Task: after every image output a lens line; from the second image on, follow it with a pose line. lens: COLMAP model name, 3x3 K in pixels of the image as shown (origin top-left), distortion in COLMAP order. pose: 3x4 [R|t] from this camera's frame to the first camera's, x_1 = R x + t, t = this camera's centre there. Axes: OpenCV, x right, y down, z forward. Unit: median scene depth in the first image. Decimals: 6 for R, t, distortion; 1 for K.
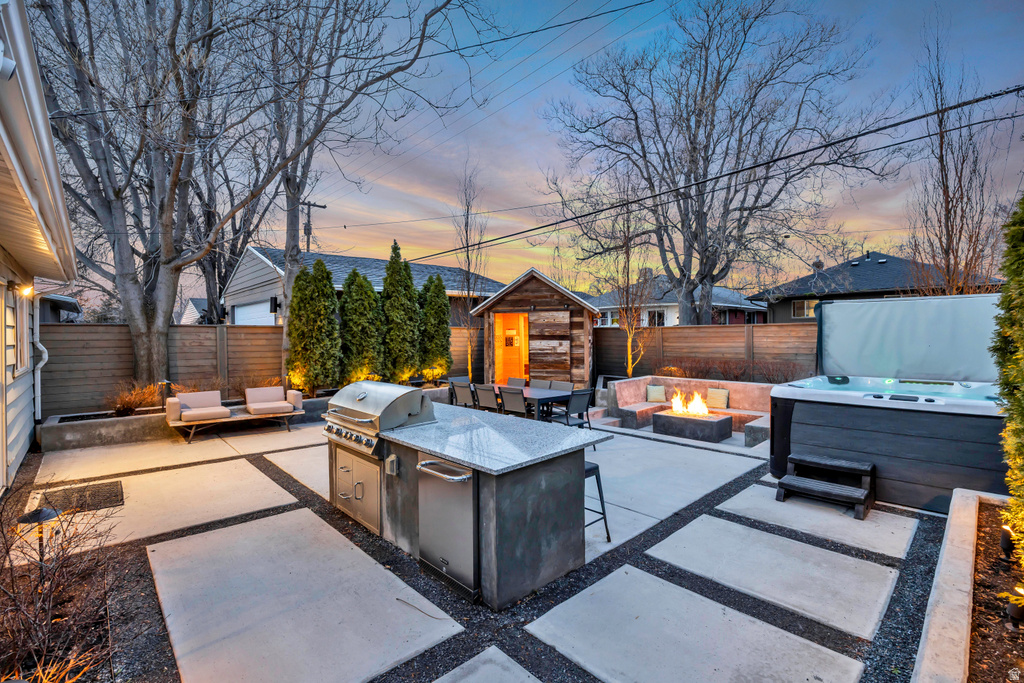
lens RADIAL K [[455.0, 0, 516.4], [0, 455.0, 334.4], [0, 0, 1]] dist [-0.026503, -0.000150]
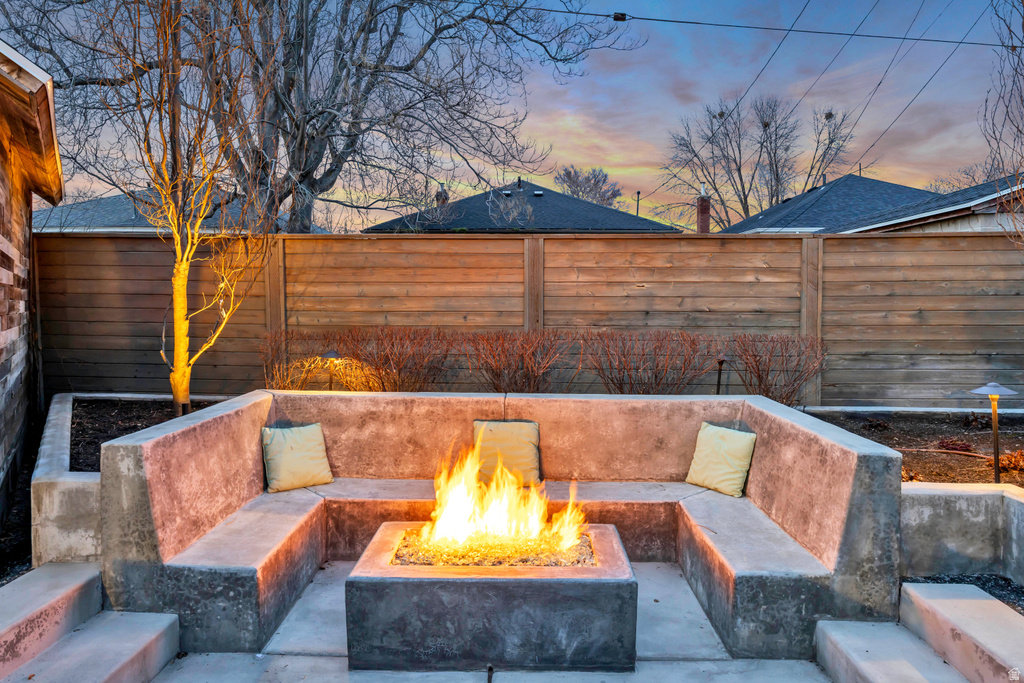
lens RADIAL K [[642.8, 0, 506.1], [0, 642.8, 337.2], [0, 0, 1]] dist [-0.004137, -0.001111]
pose [[0.710506, -0.024737, 0.703257, 0.119082], [-0.011913, 0.998816, 0.047169, 0.036349], [-0.703591, -0.041892, 0.709370, 0.616292]]
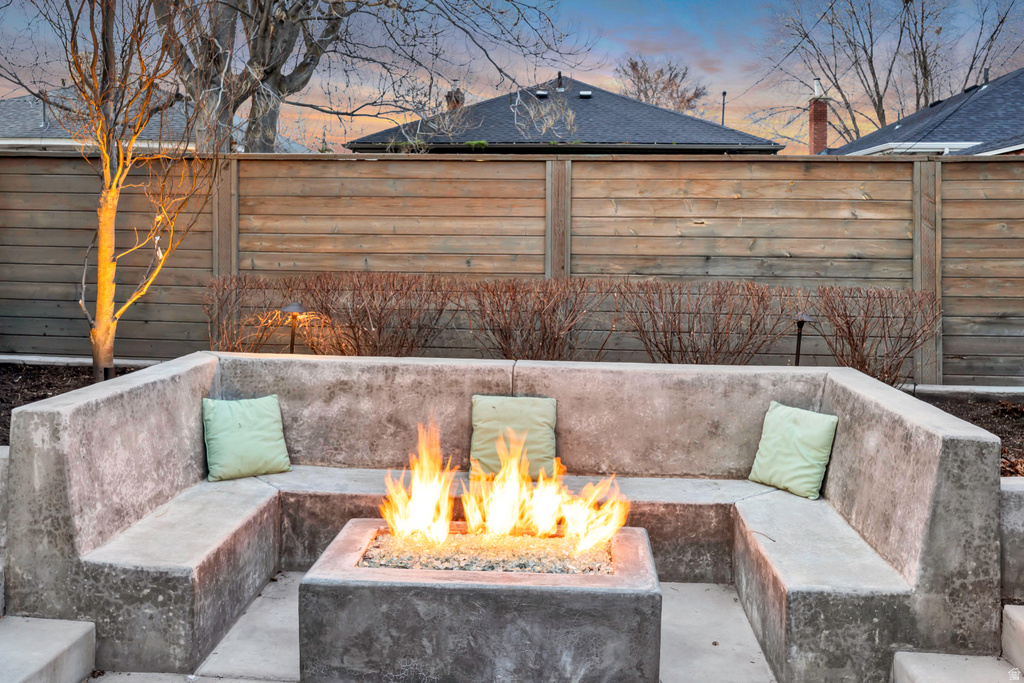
lens RADIAL K [[907.9, 0, 507.6], [0, 907.9, 235.1], [0, 0, 1]] dist [0.000115, -0.003451]
pose [[0.740187, 0.024970, 0.671937, 0.100602], [-0.020144, 0.999685, -0.014959, 0.036552], [-0.672099, -0.002464, 0.740457, 0.575795]]
